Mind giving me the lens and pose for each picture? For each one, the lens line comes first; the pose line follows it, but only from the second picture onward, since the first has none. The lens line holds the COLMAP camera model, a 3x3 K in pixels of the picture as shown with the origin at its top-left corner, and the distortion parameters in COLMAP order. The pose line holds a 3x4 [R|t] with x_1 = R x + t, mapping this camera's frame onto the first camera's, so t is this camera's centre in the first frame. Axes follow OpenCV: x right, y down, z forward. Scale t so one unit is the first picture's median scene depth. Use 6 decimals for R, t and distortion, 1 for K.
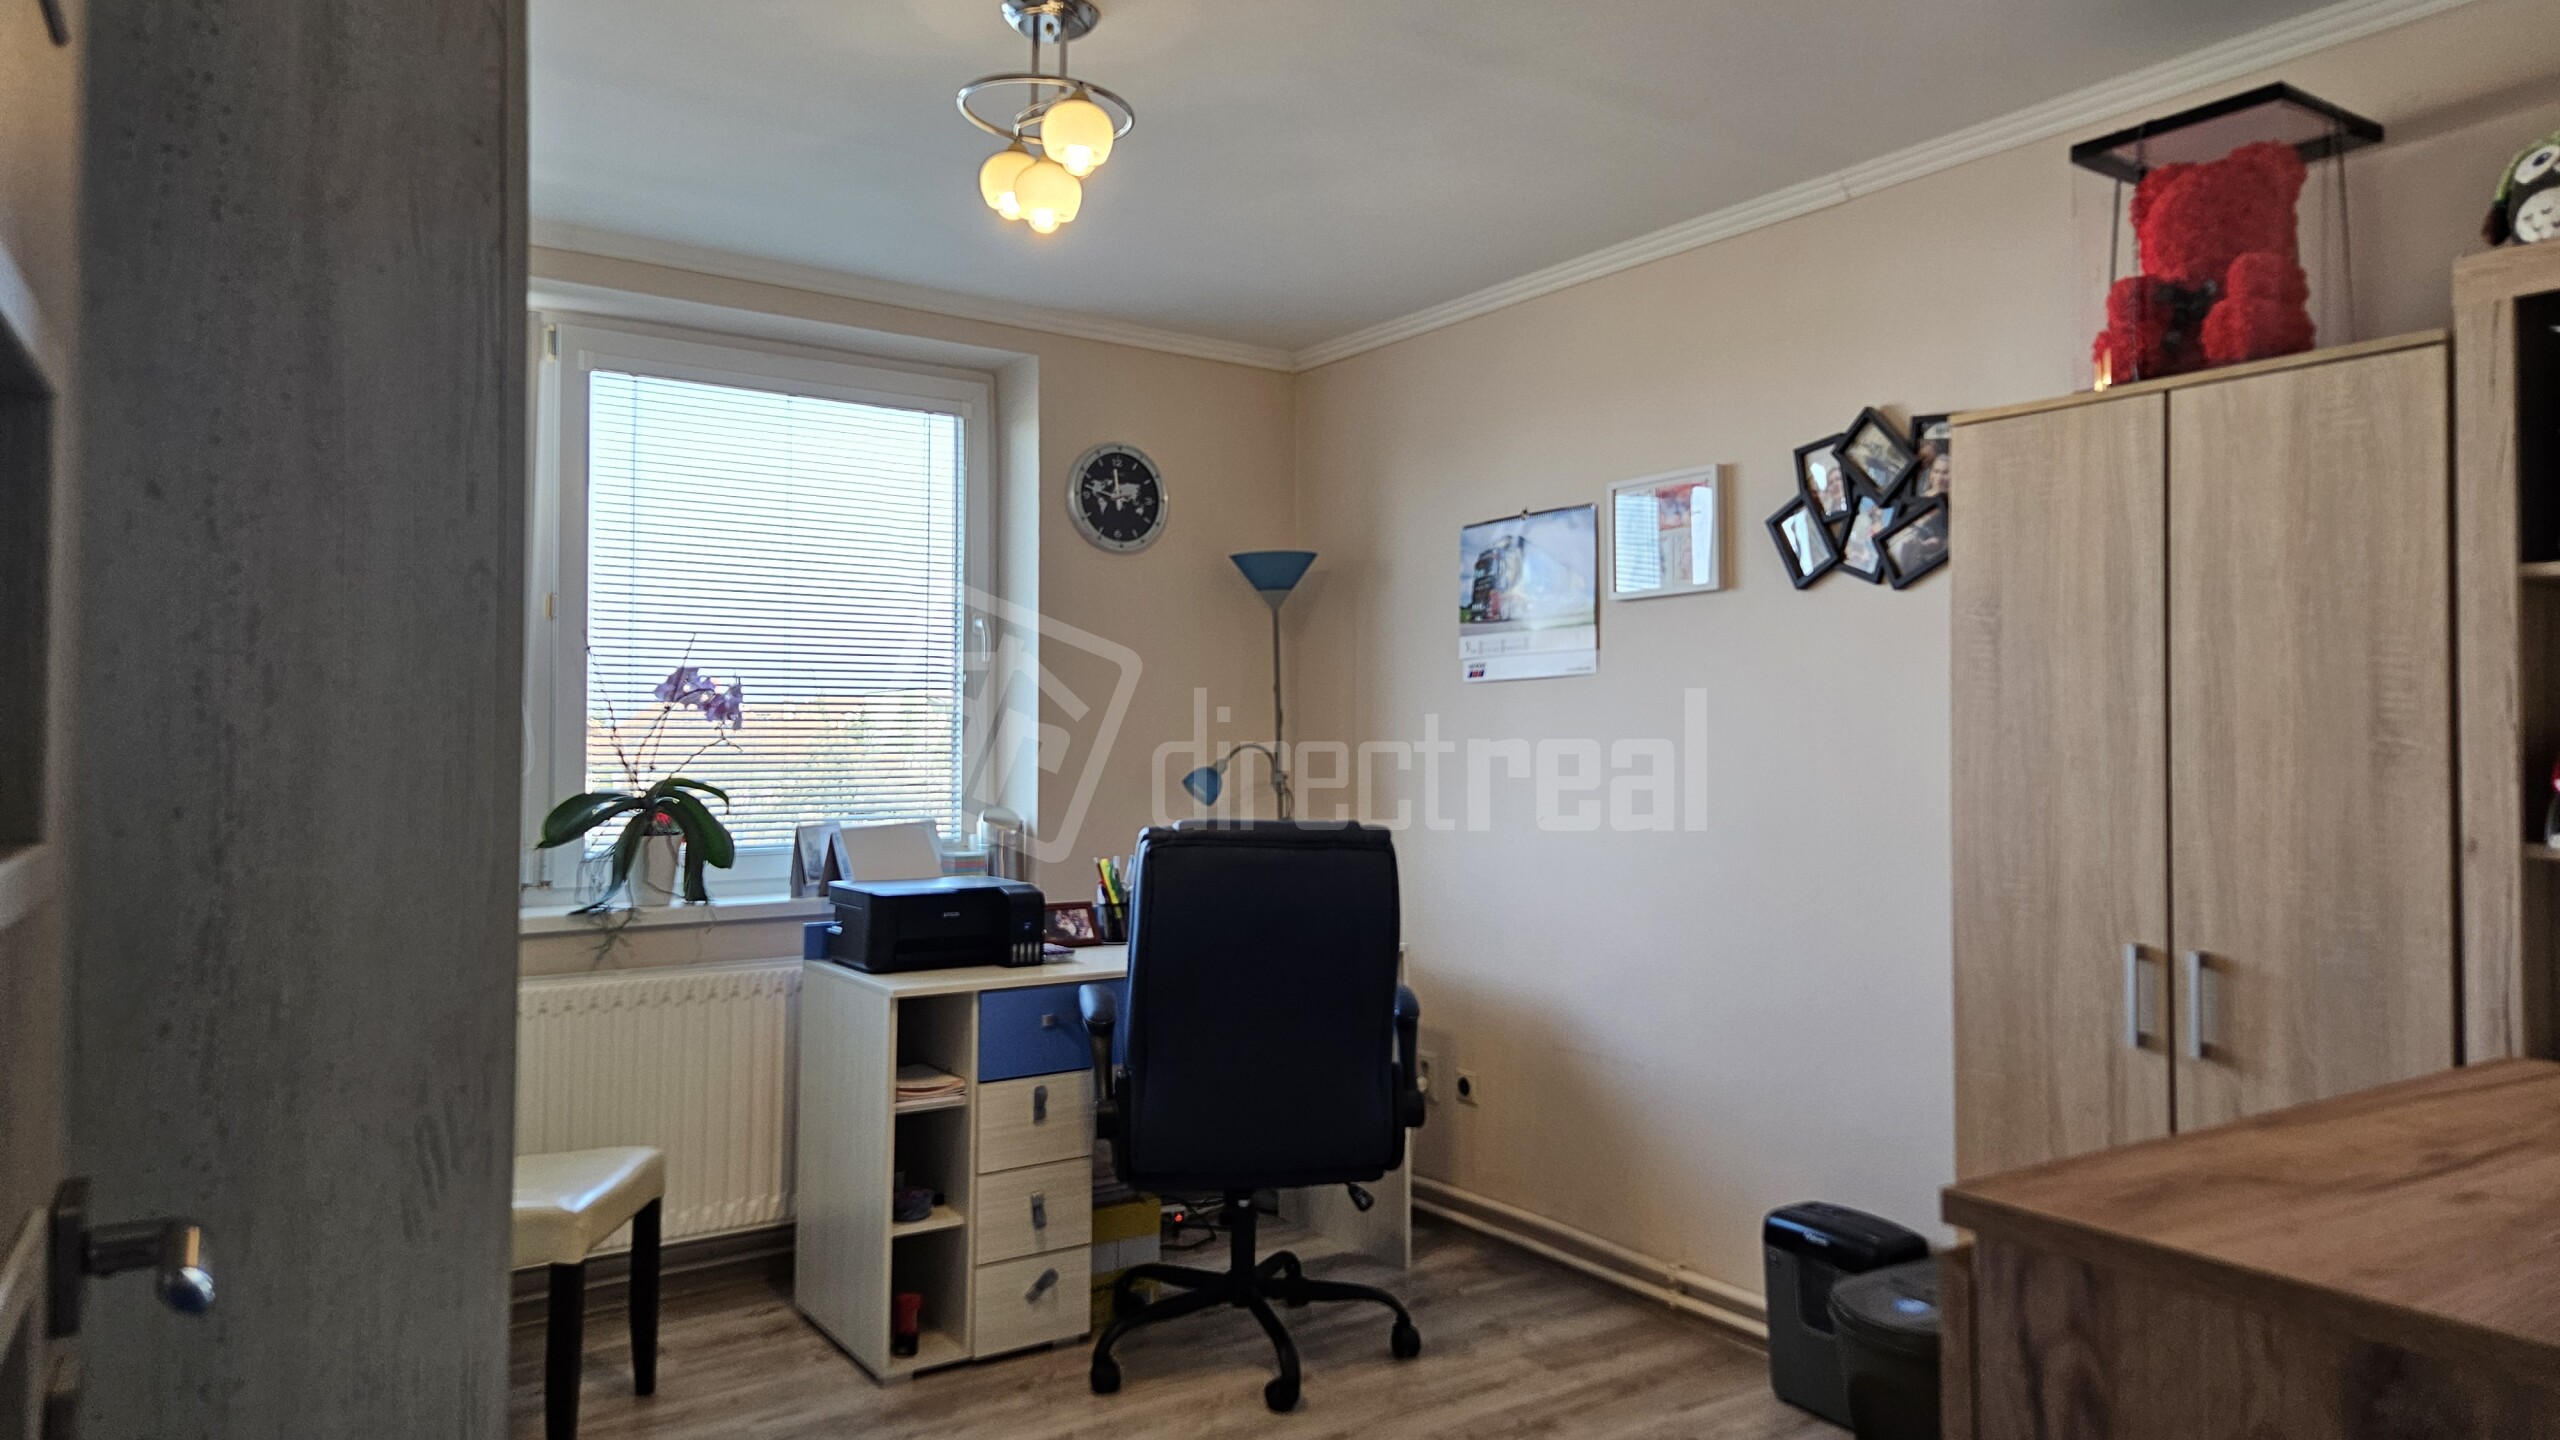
lens RADIAL K [[1699.3, 0, 1286.5], [0, 1699.3, 695.8], [0, 0, 1]] dist [0.079714, -0.062130]
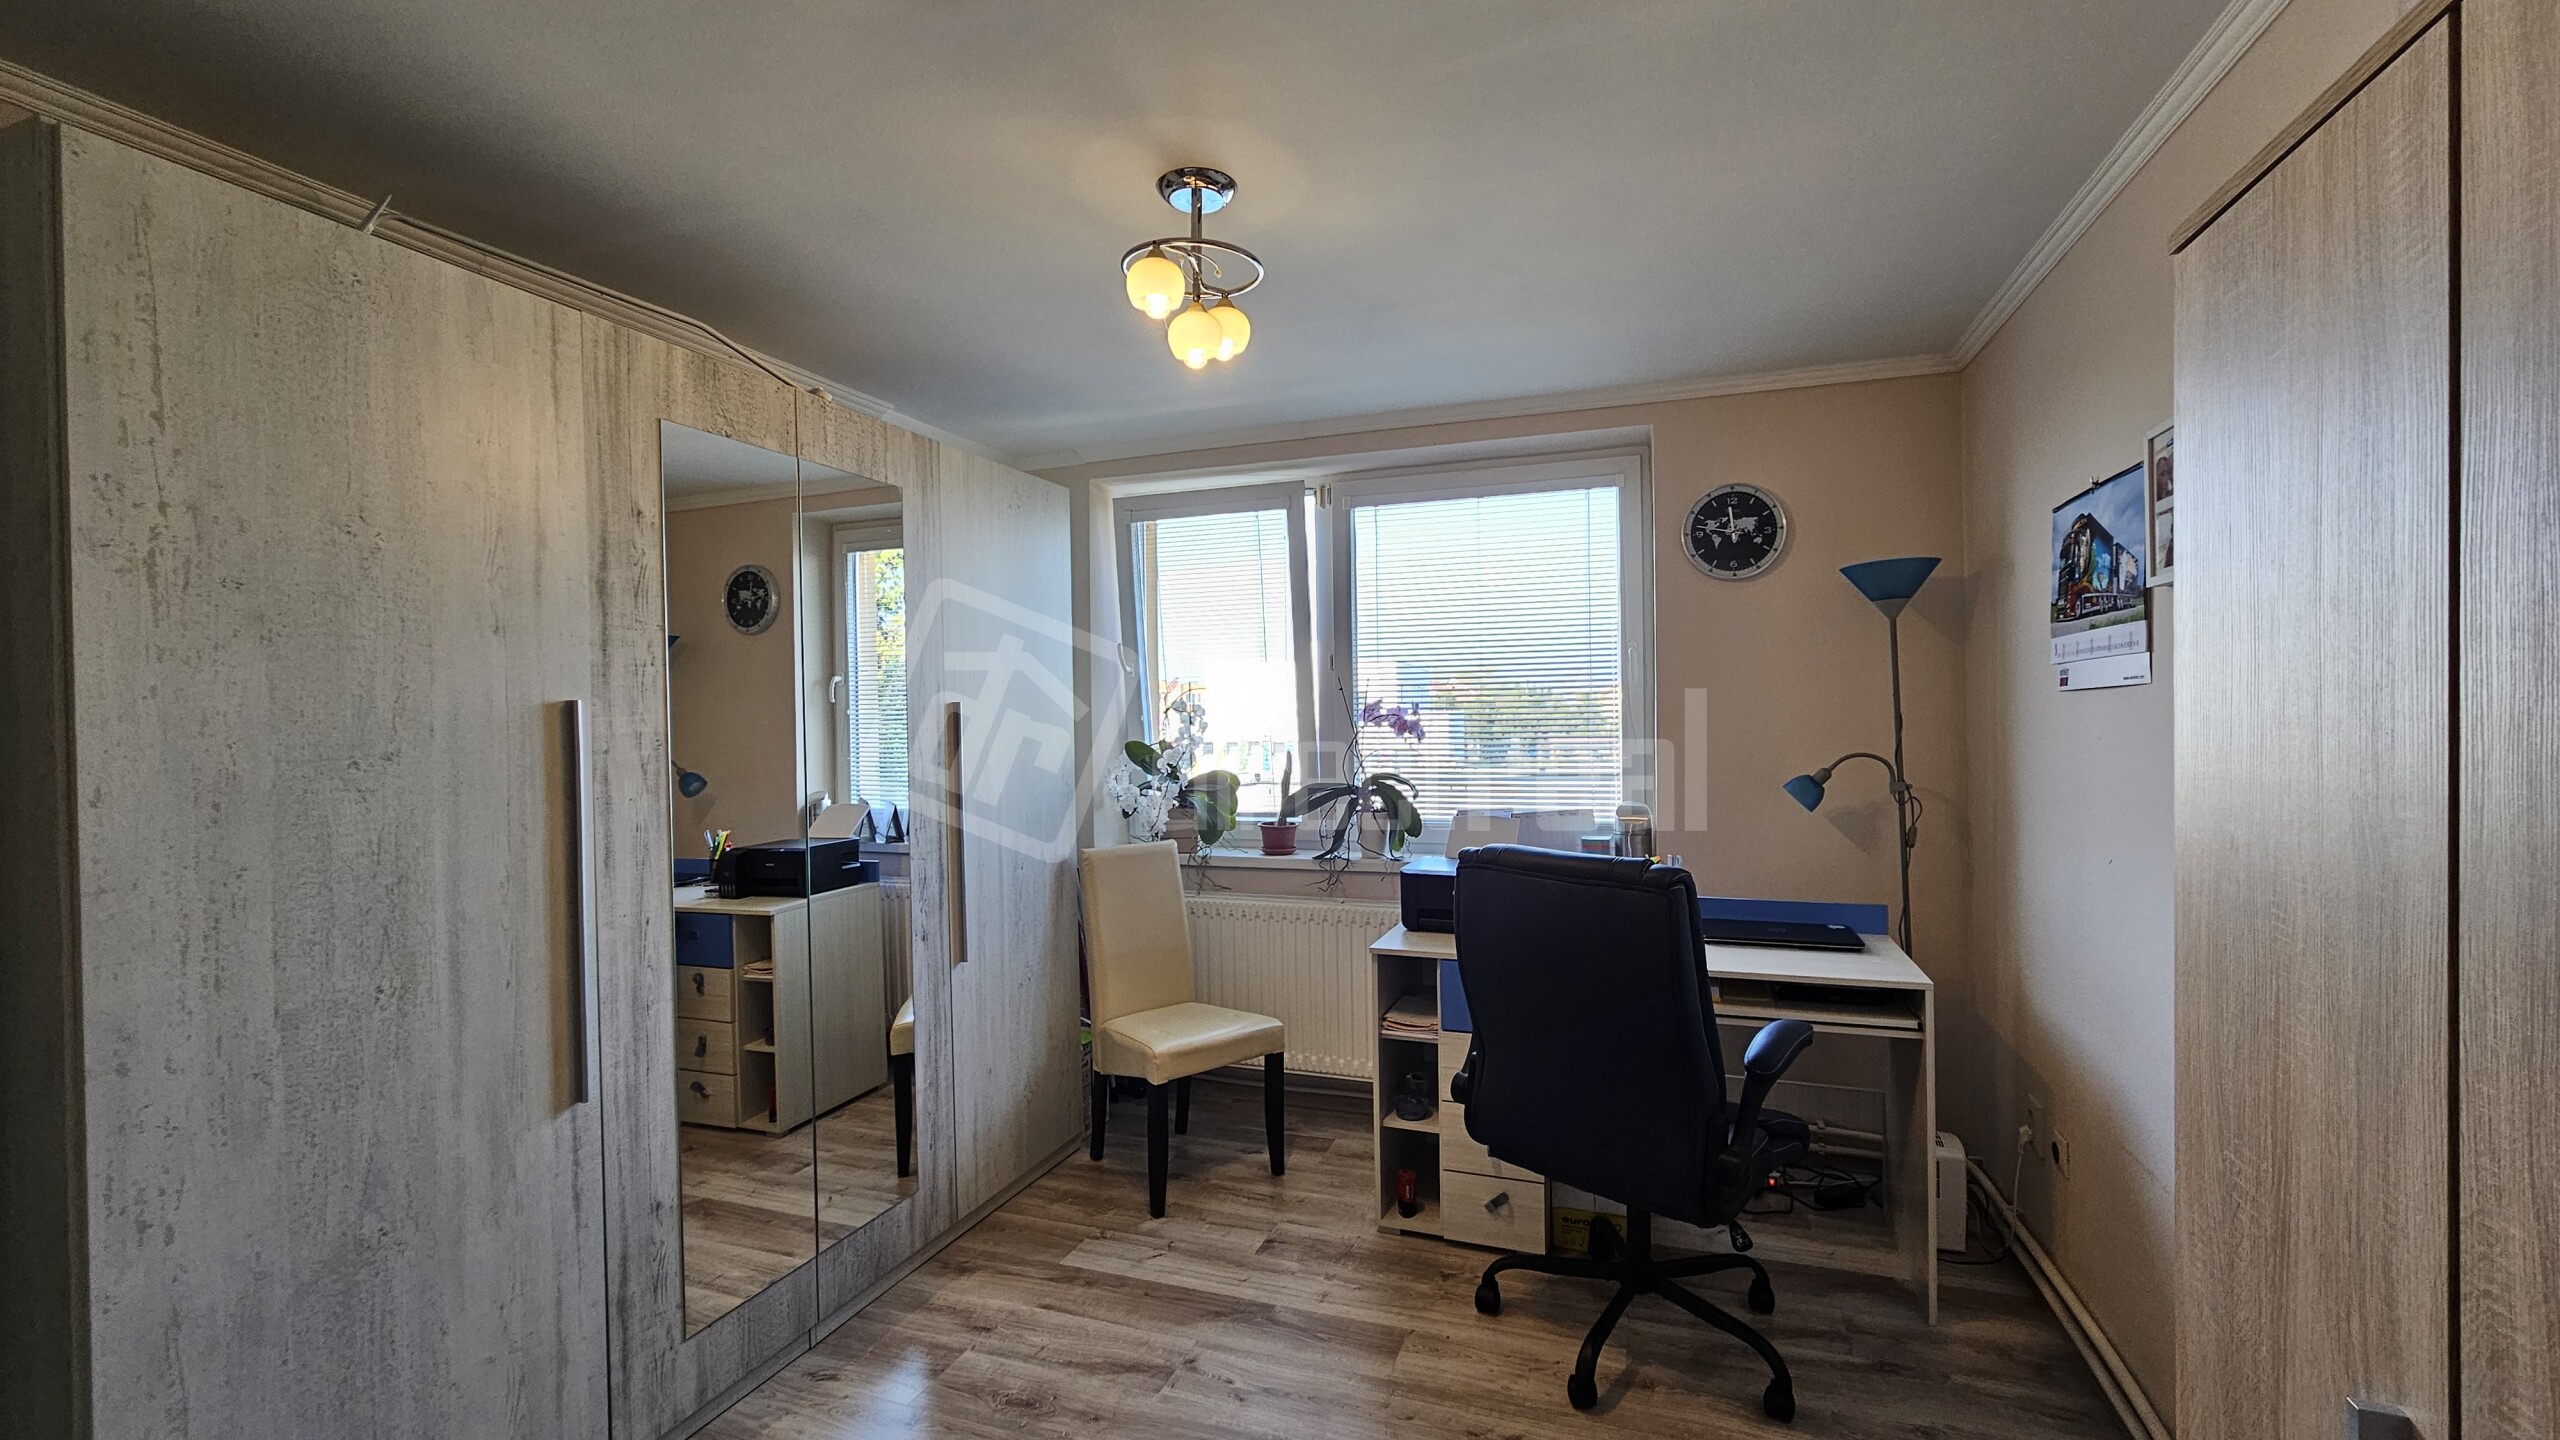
lens RADIAL K [[1047.8, 0, 1290.3], [0, 1047.8, 728.4], [0, 0, 1]] dist [-0.000238, 0.000461]
pose [[0.573451, 0.001370, -0.819239, 0.318344], [0.041626, 0.998658, 0.030808, -0.021428], [0.818182, -0.051769, 0.572625, 0.379097]]
